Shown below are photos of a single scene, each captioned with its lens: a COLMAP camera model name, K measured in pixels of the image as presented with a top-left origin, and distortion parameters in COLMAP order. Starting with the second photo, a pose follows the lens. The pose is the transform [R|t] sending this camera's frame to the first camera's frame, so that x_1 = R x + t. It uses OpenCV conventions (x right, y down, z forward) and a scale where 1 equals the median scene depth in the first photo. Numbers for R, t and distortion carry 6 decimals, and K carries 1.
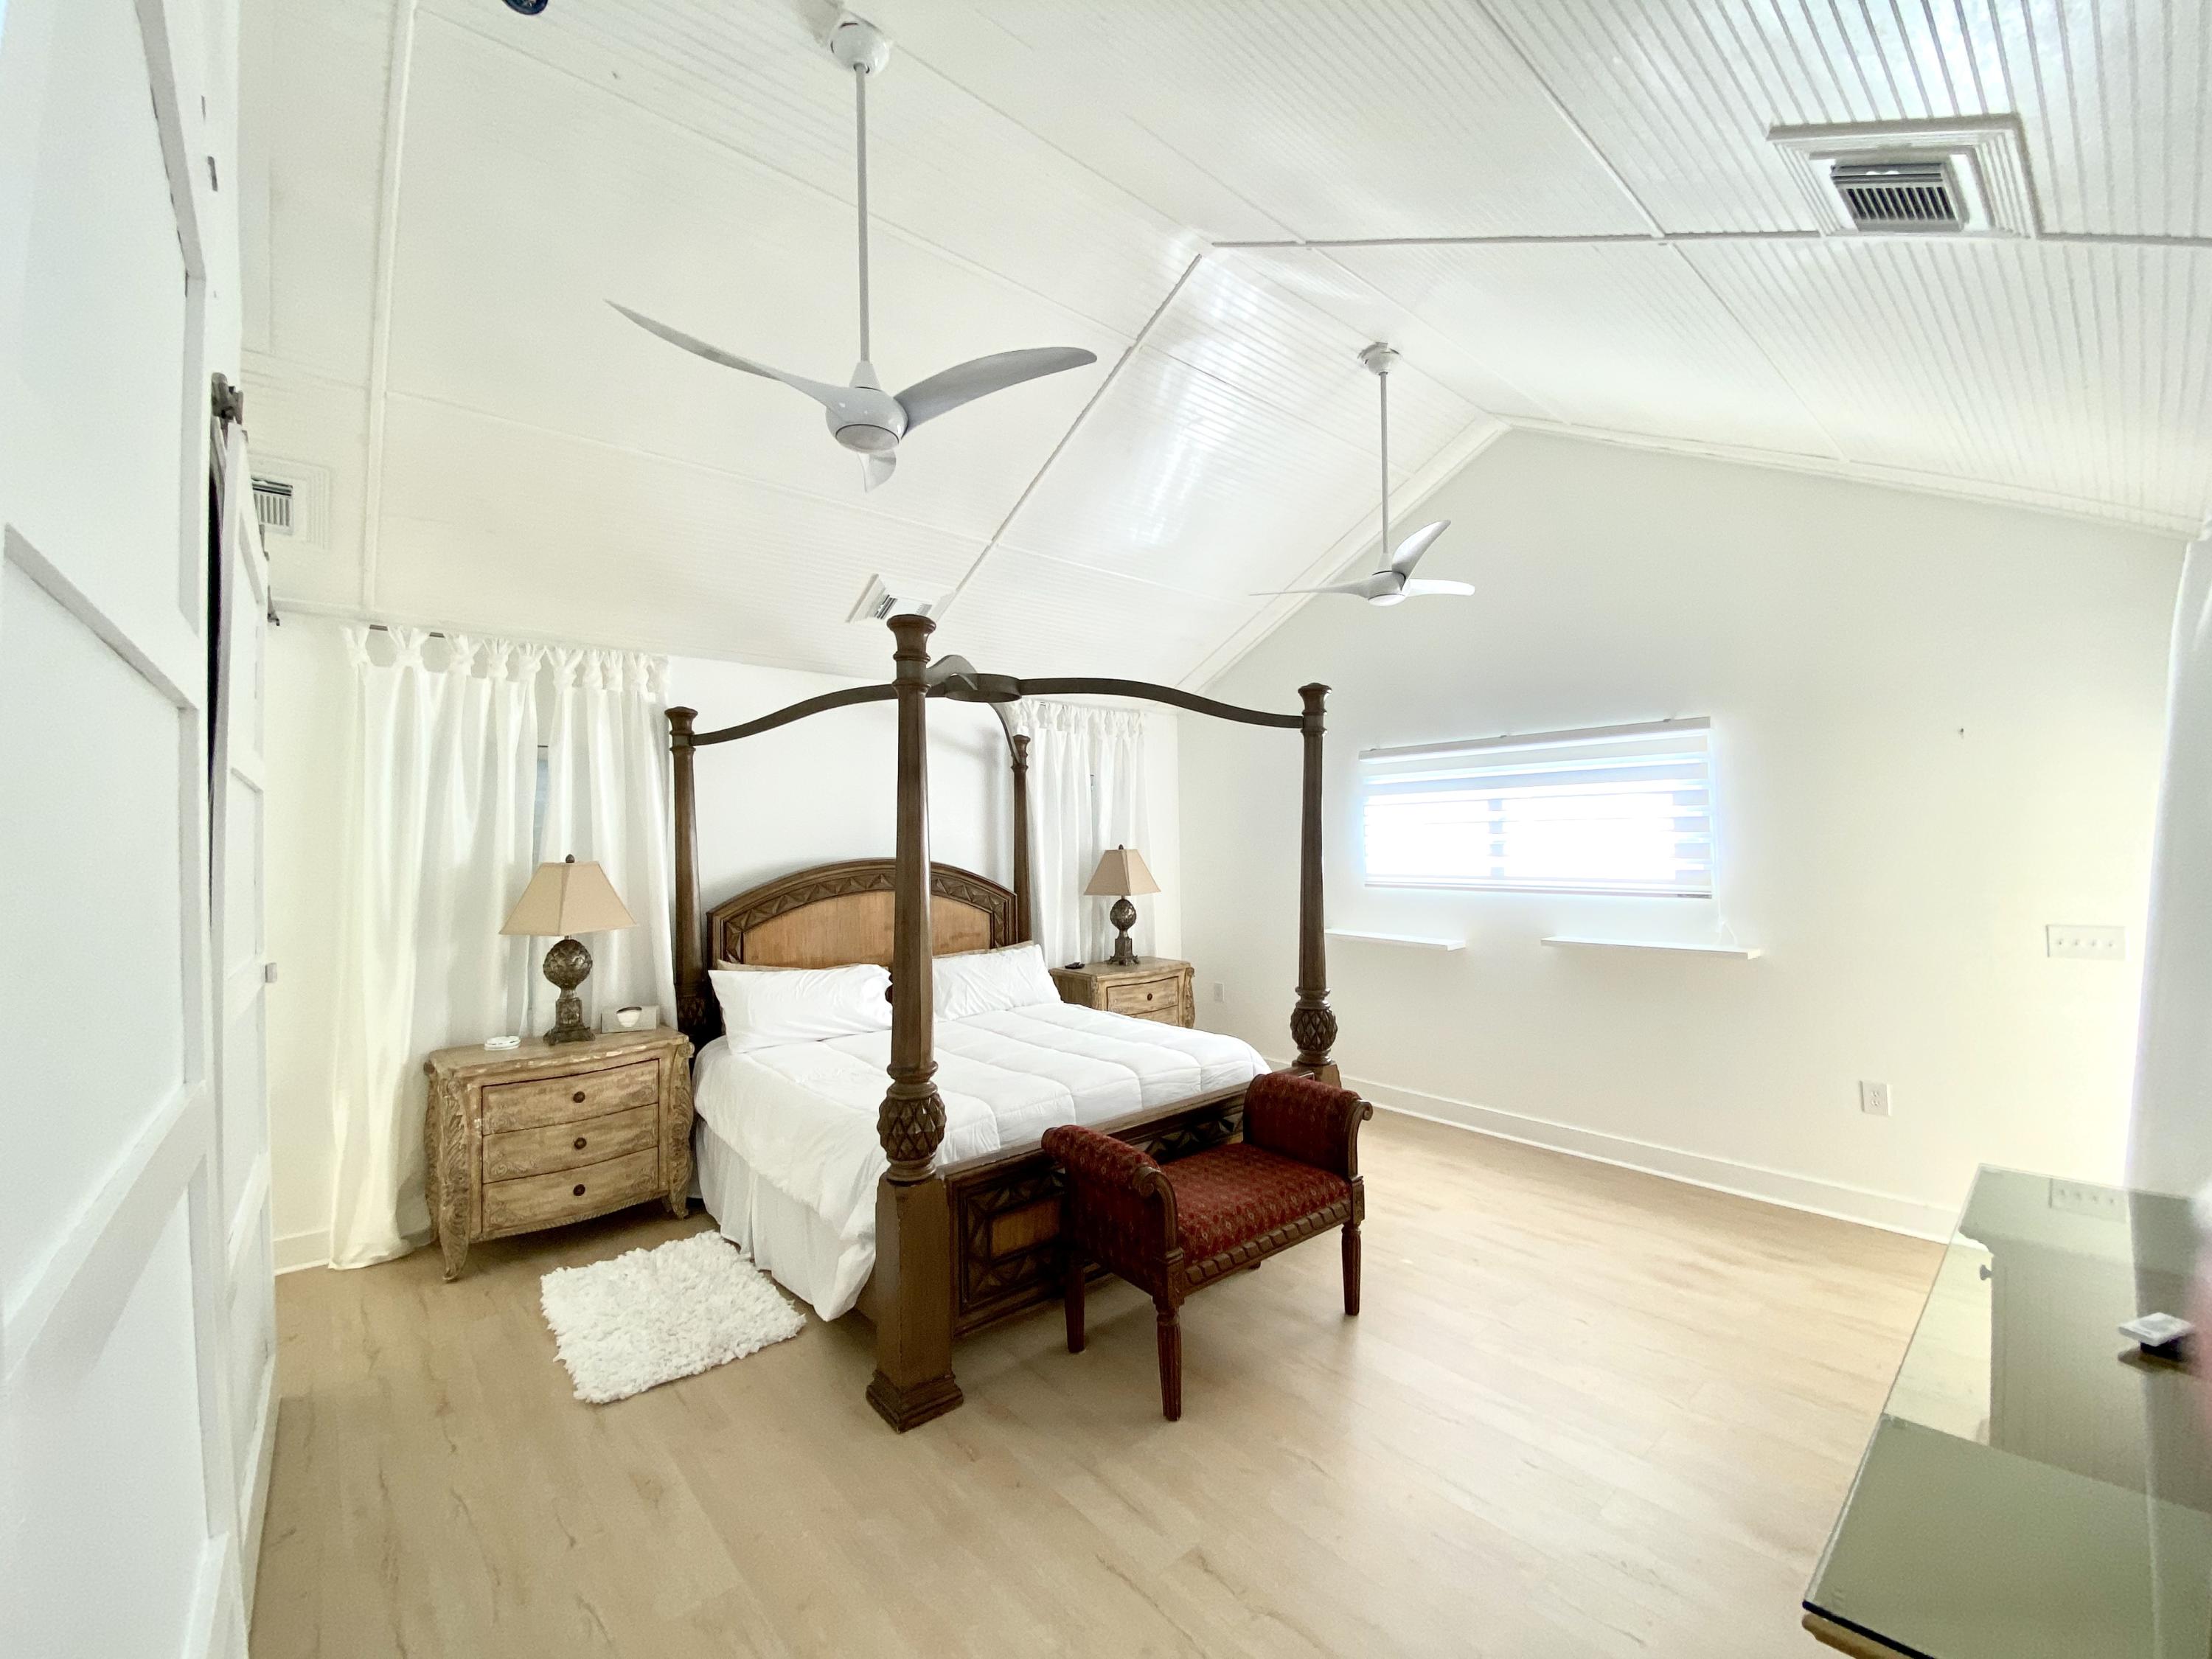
lens RADIAL K [[895.4, 0, 1097.2], [0, 895.4, 833.8], [0, 0, 1]] dist [0.047192, -0.036592]
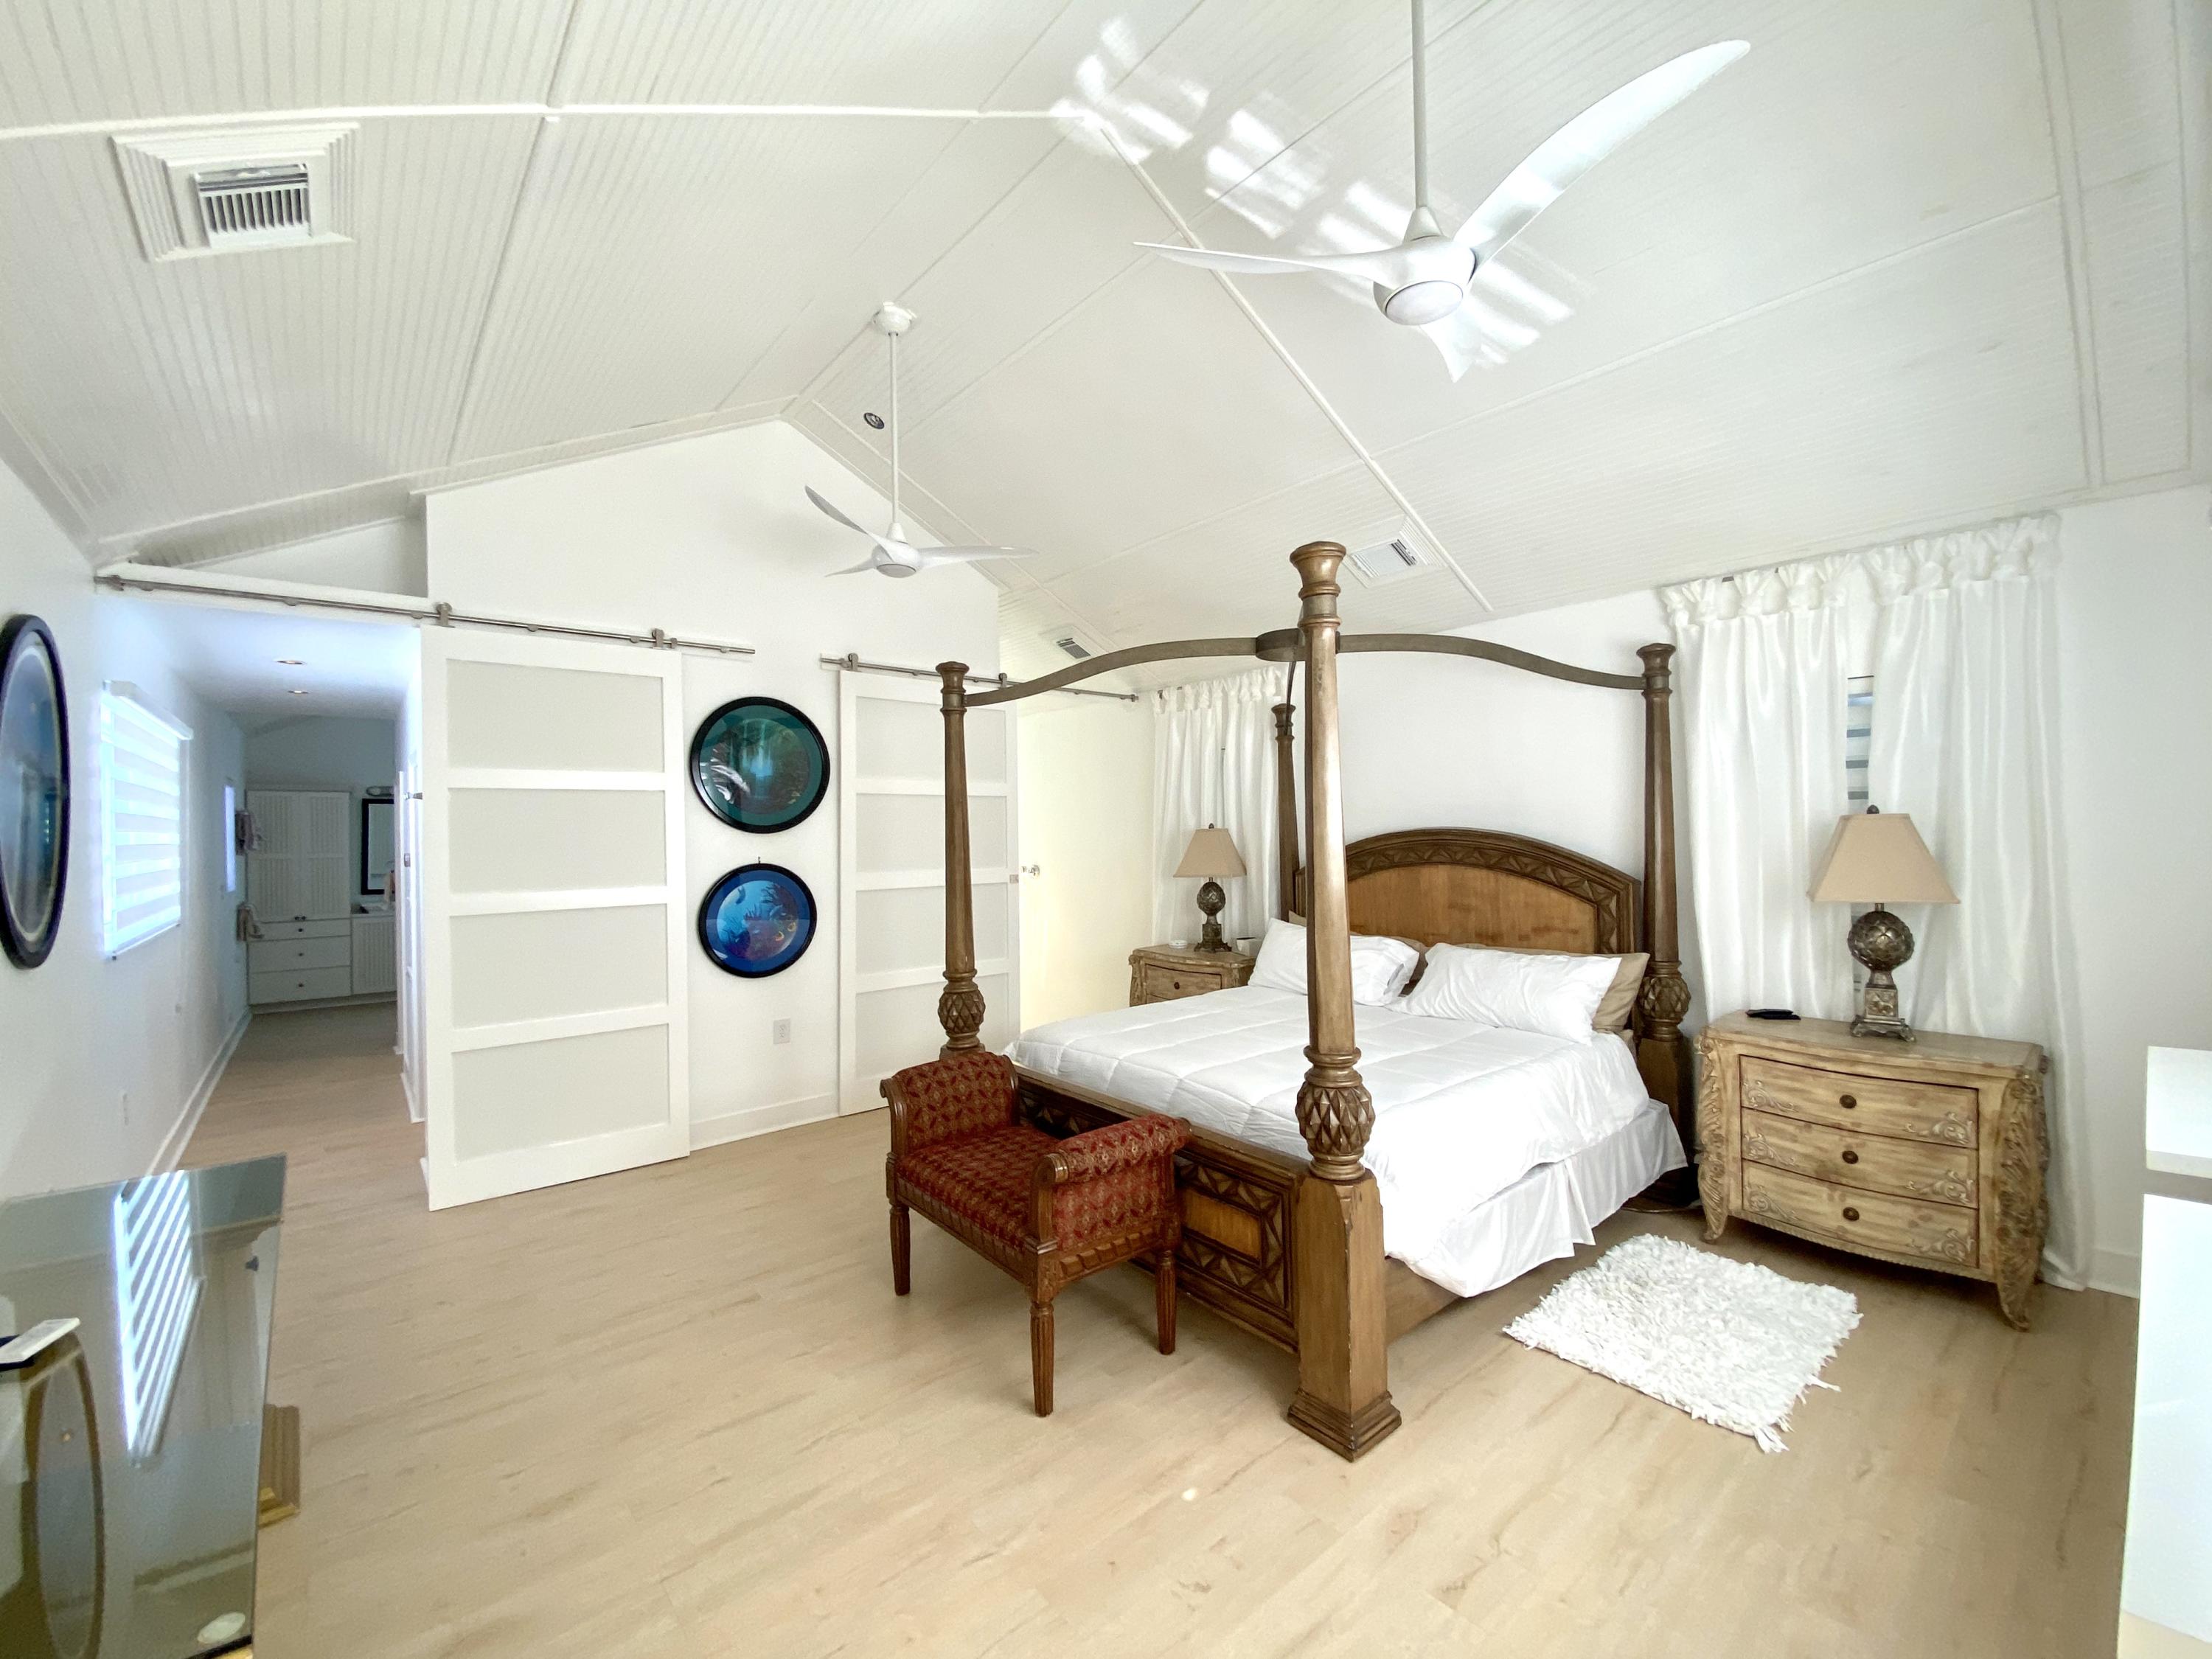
lens RADIAL K [[895.4, 0, 1097.2], [0, 895.4, 833.8], [0, 0, 1]] dist [0.047192, -0.036592]
pose [[0.002224, 0.017118, -0.999851, 0.809635], [0.027980, 0.999461, 0.017174, 0.010125], [0.999606, -0.028014, 0.001744, 0.805474]]
